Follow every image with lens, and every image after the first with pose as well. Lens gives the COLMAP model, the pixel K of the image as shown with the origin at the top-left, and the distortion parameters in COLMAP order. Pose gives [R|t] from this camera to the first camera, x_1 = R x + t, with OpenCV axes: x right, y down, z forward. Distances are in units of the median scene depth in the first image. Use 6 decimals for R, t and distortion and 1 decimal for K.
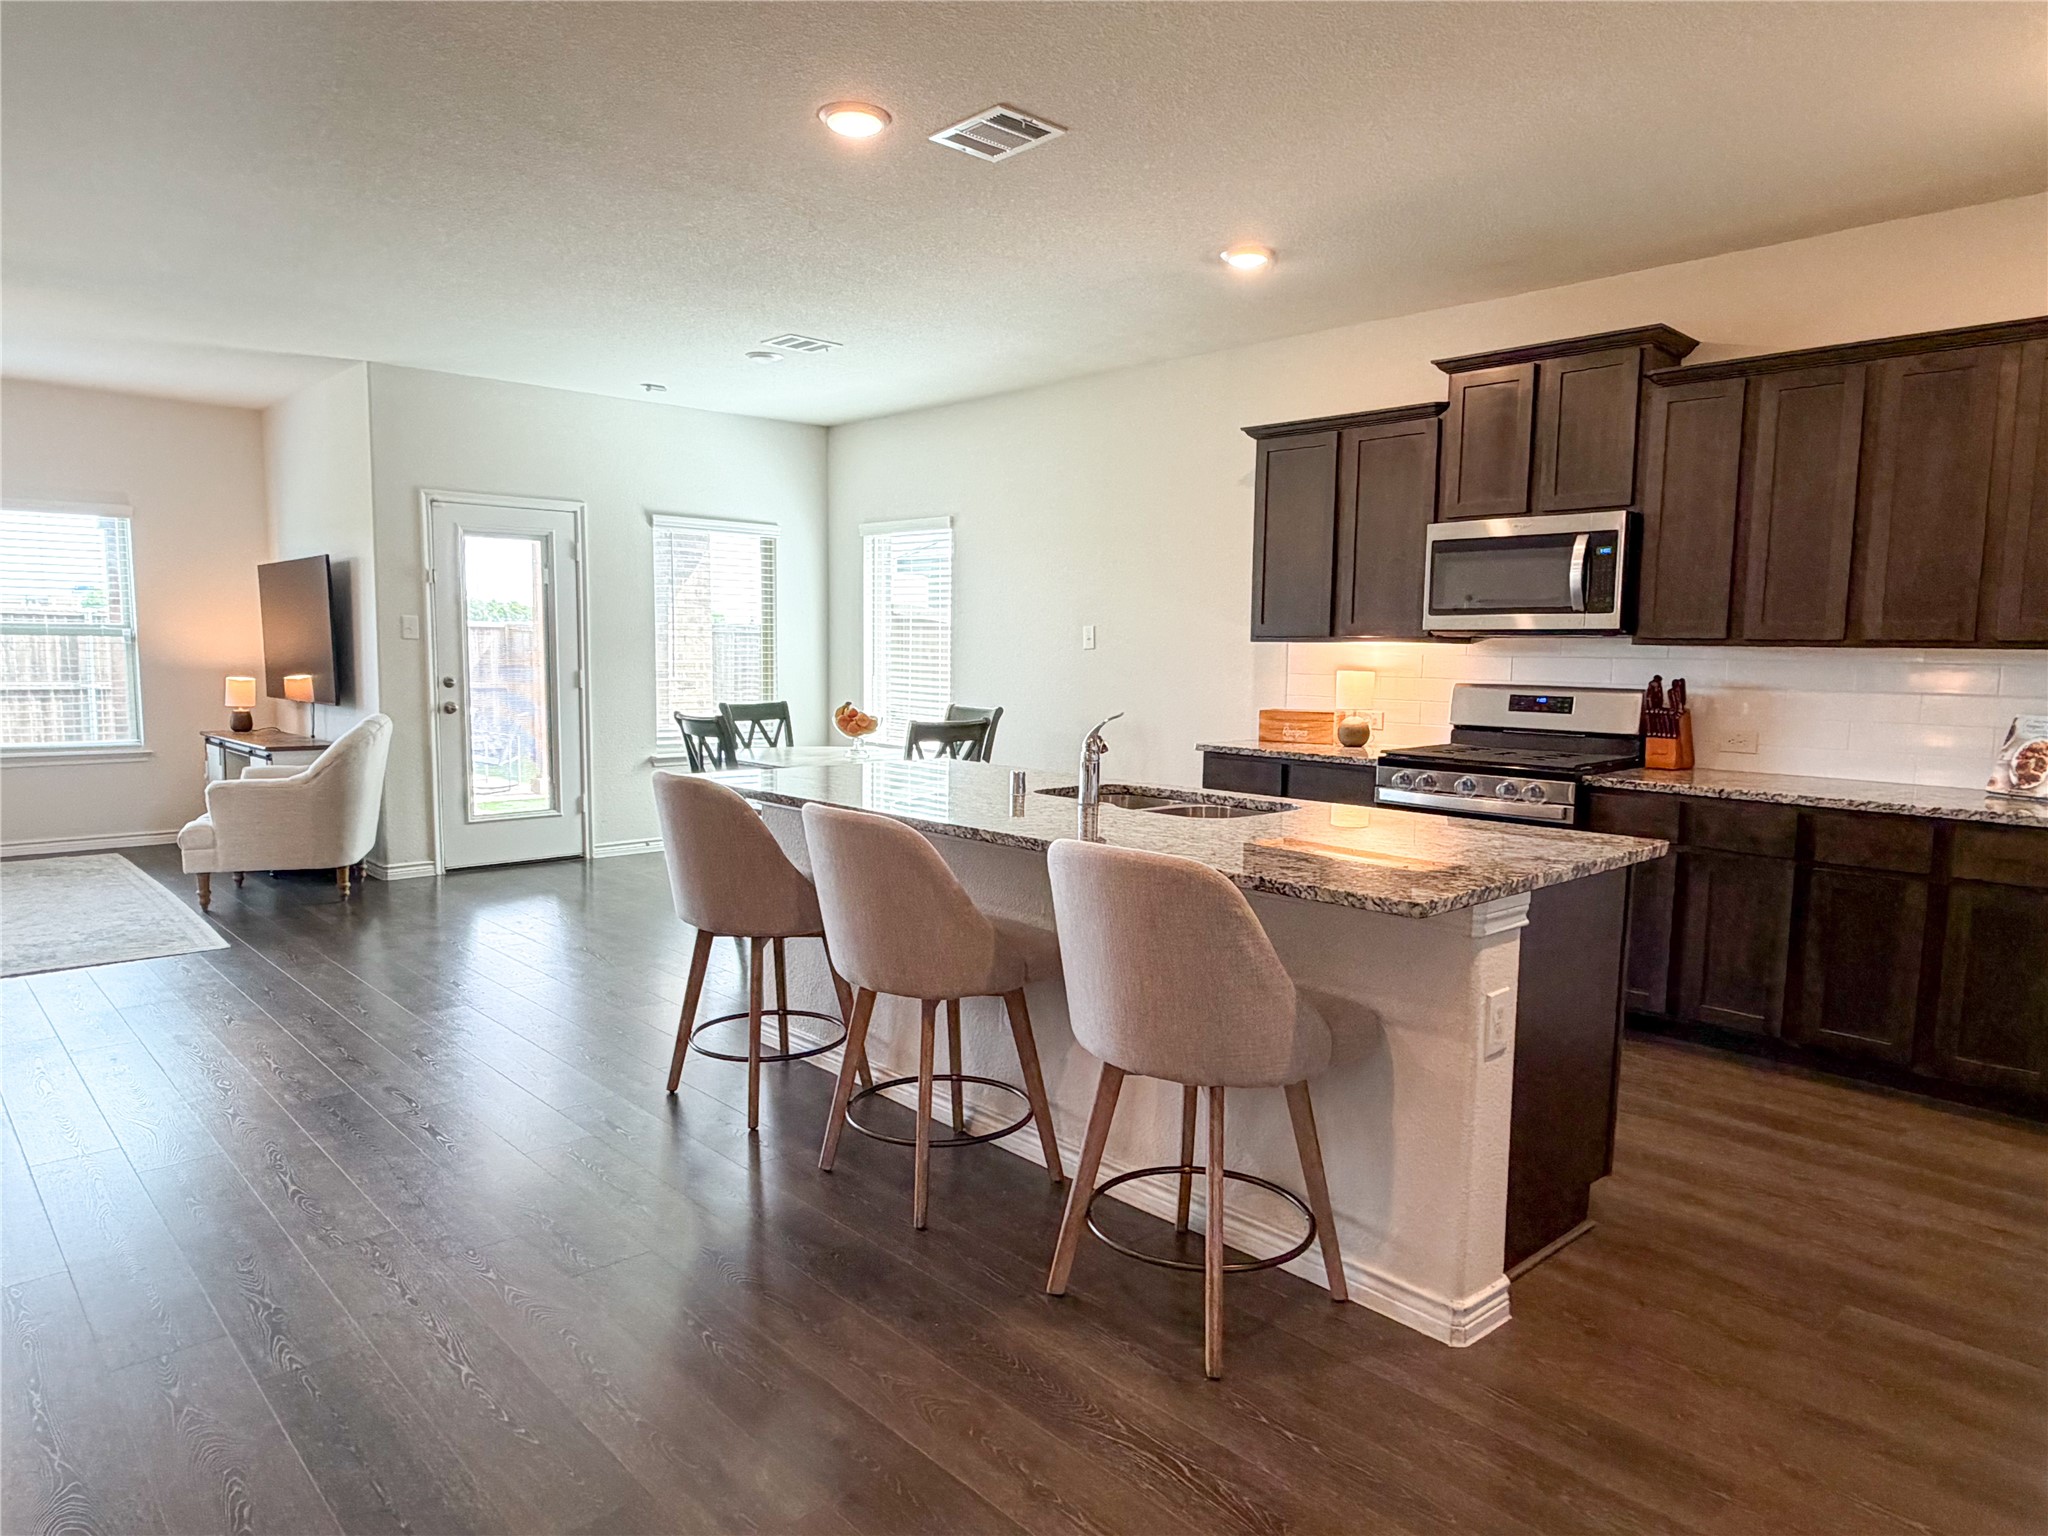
lens RADIAL K [[1305.5, 0, 1013.8], [0, 1305.5, 780.3], [0, 0, 1]] dist [0.007350, -0.001136]
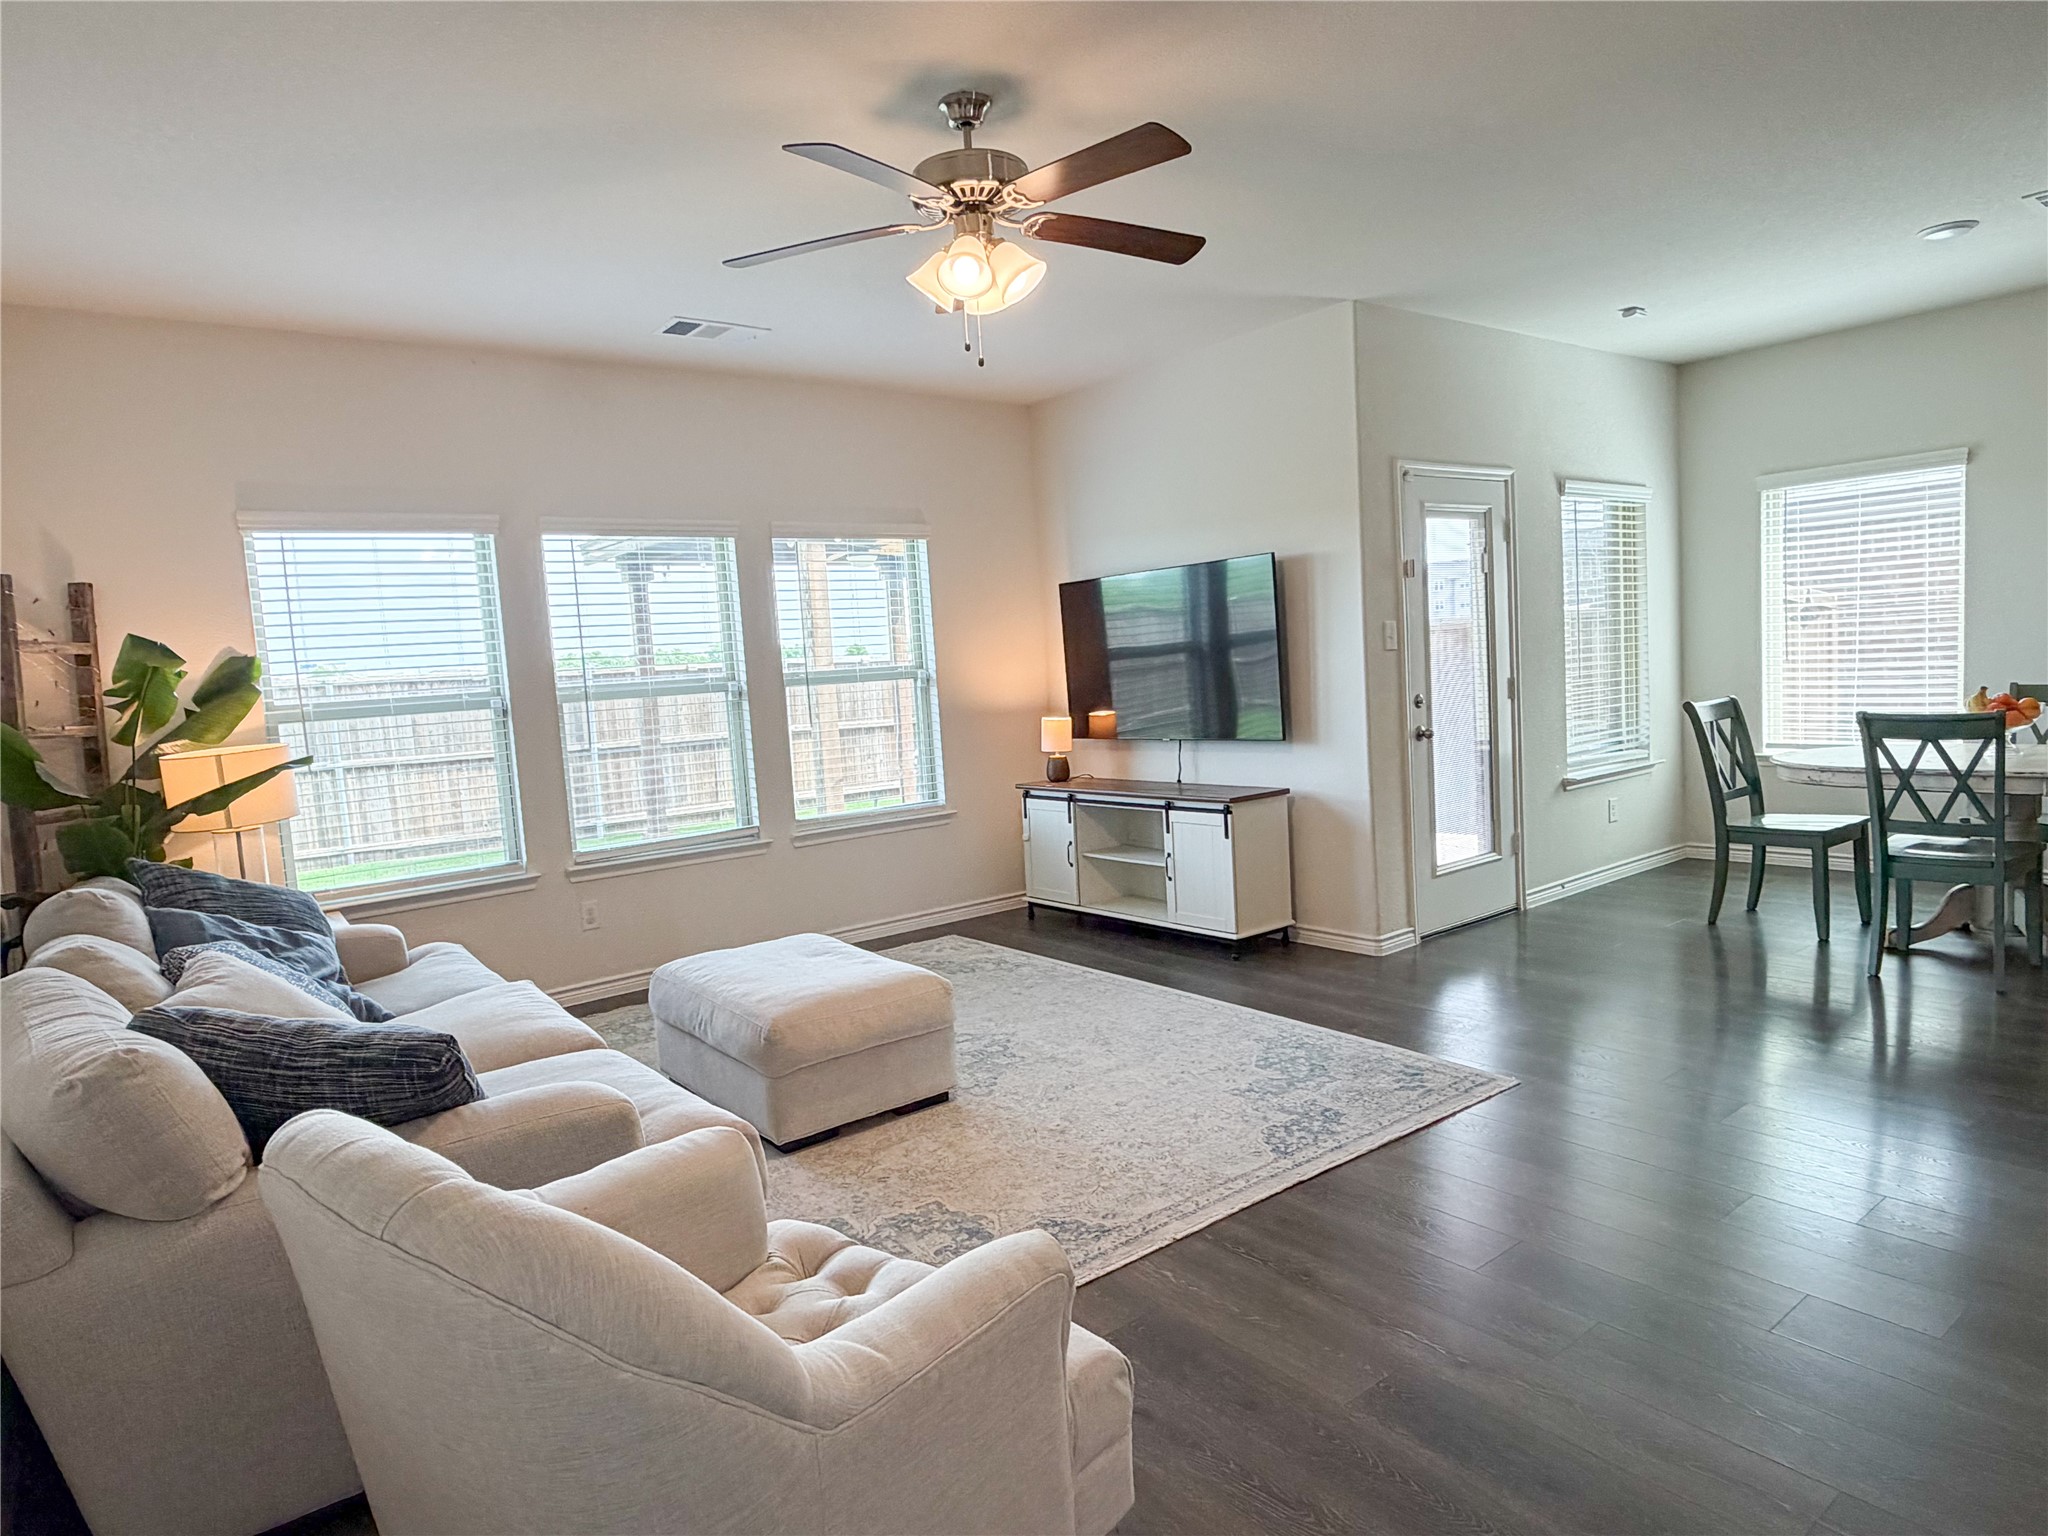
lens RADIAL K [[1208.1, 0, 1016.3], [0, 1208.1, 769.1], [0, 0, 1]] dist [-0.001386, 0.001555]
pose [[0.994349, -0.066059, -0.083108, -0.556364], [0.064895, 0.997753, -0.016633, -0.034205], [0.084020, 0.011145, 0.996402, 0.224786]]
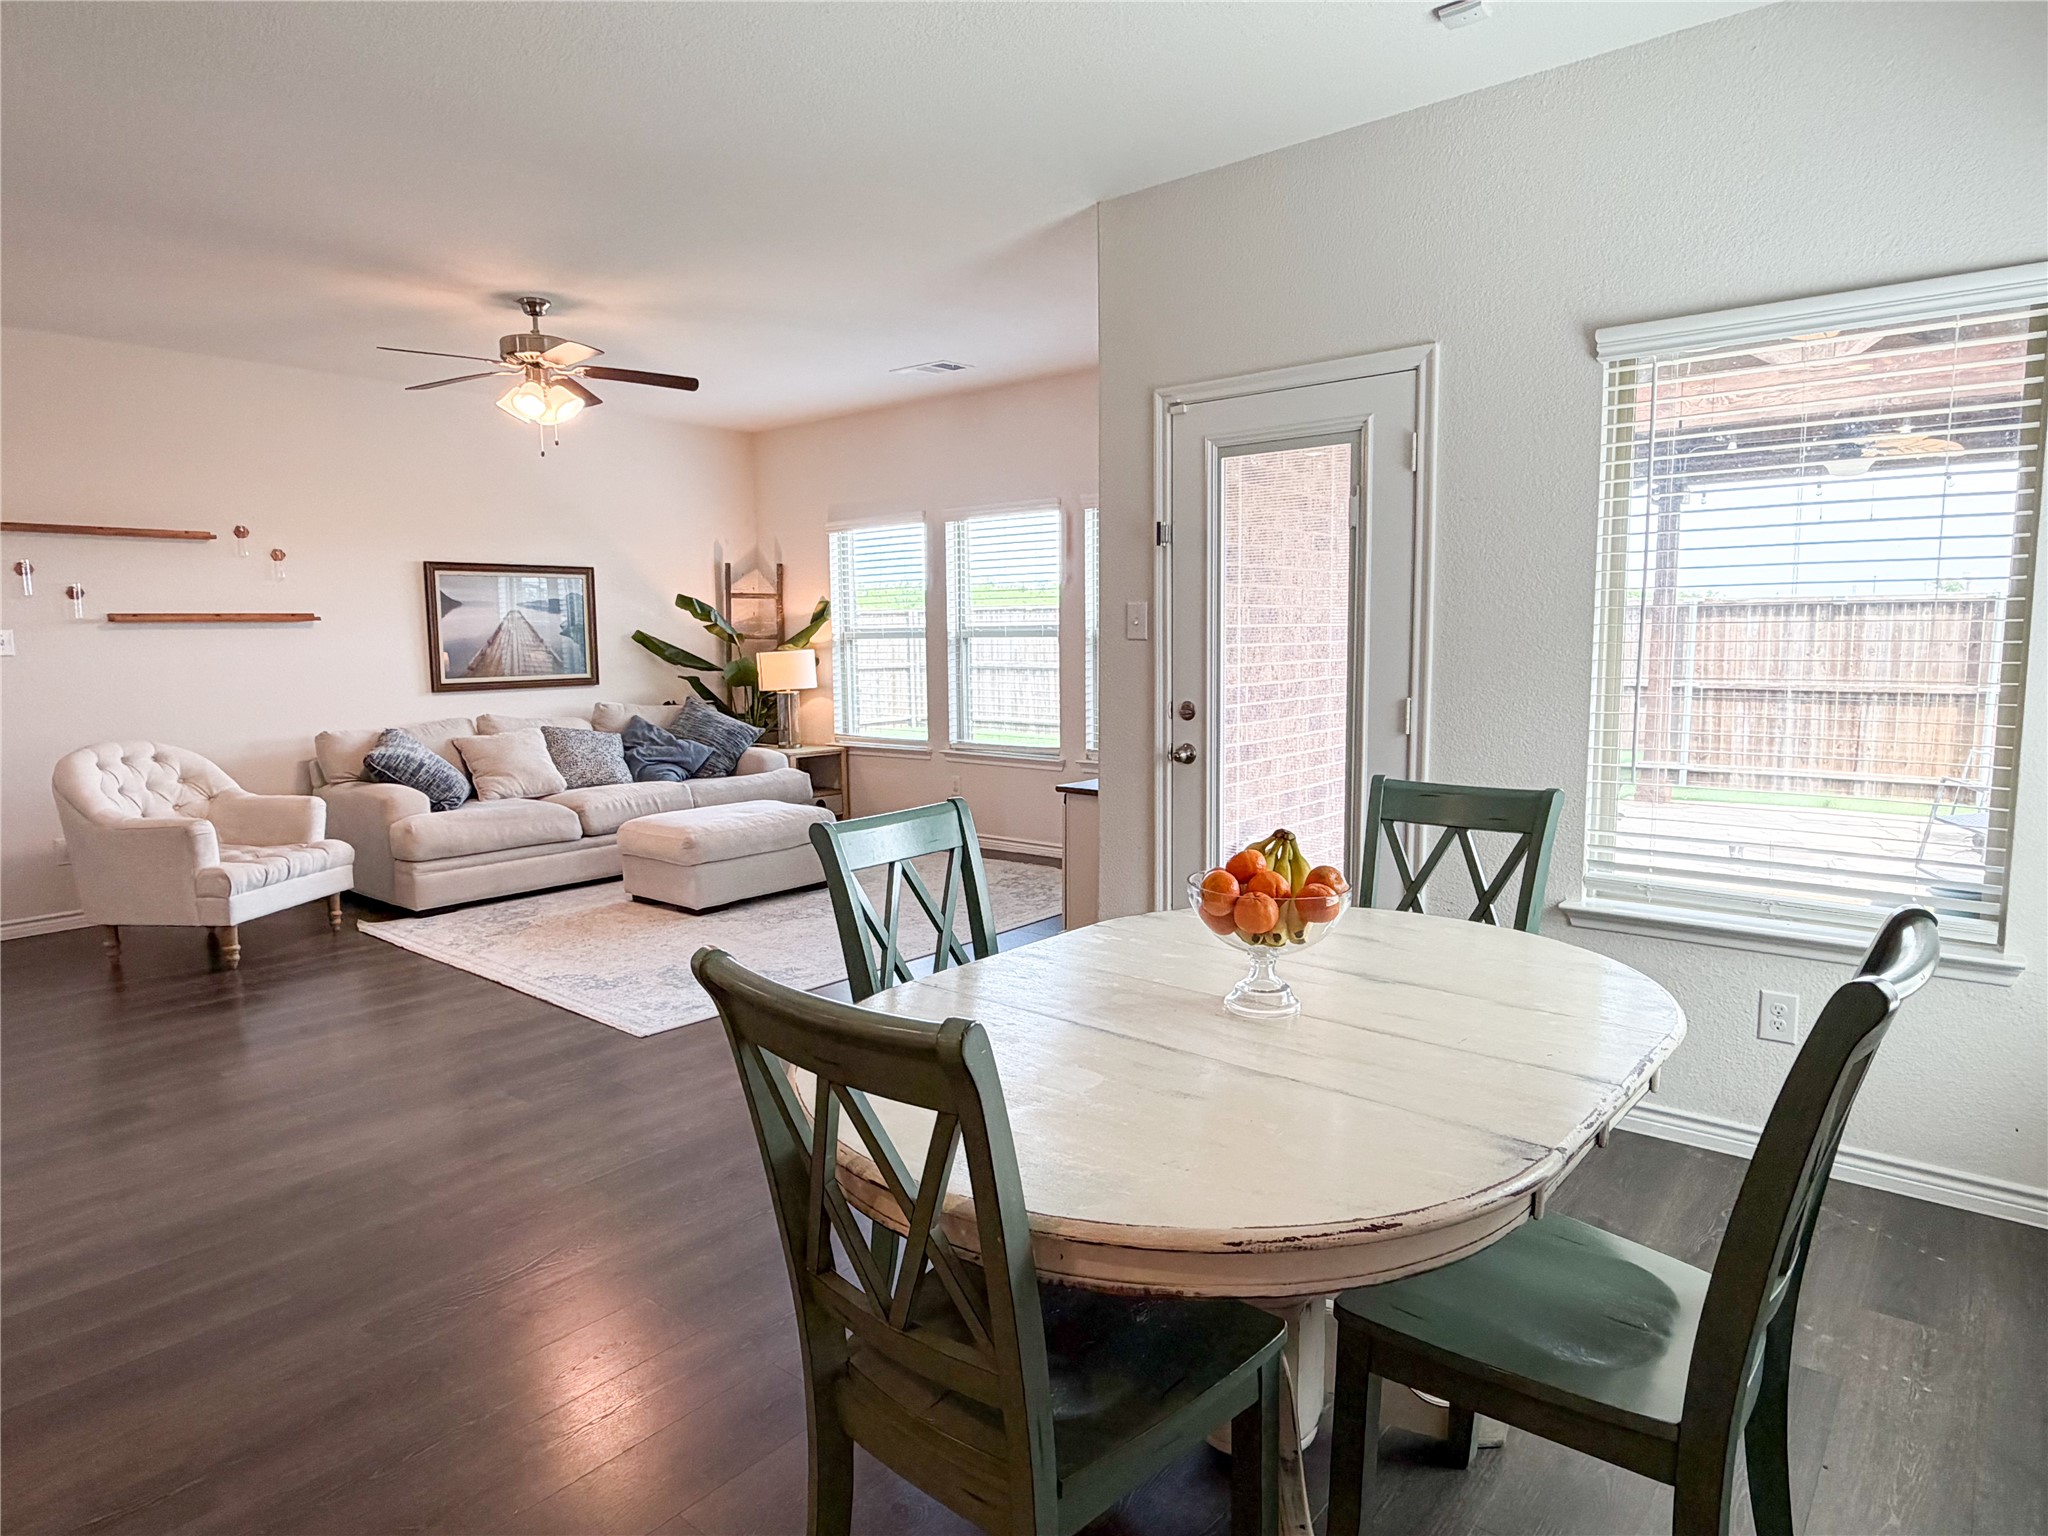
lens RADIAL K [[1208.1, 0, 1016.2], [0, 1208.1, 773.1], [0, 0, 1]] dist [-0.001386, 0.001555]
pose [[0.138941, 0.104114, -0.984812, 0.089360], [-0.089994, 0.991671, 0.092143, -0.081889], [0.986203, 0.075825, 0.147153, 0.762521]]
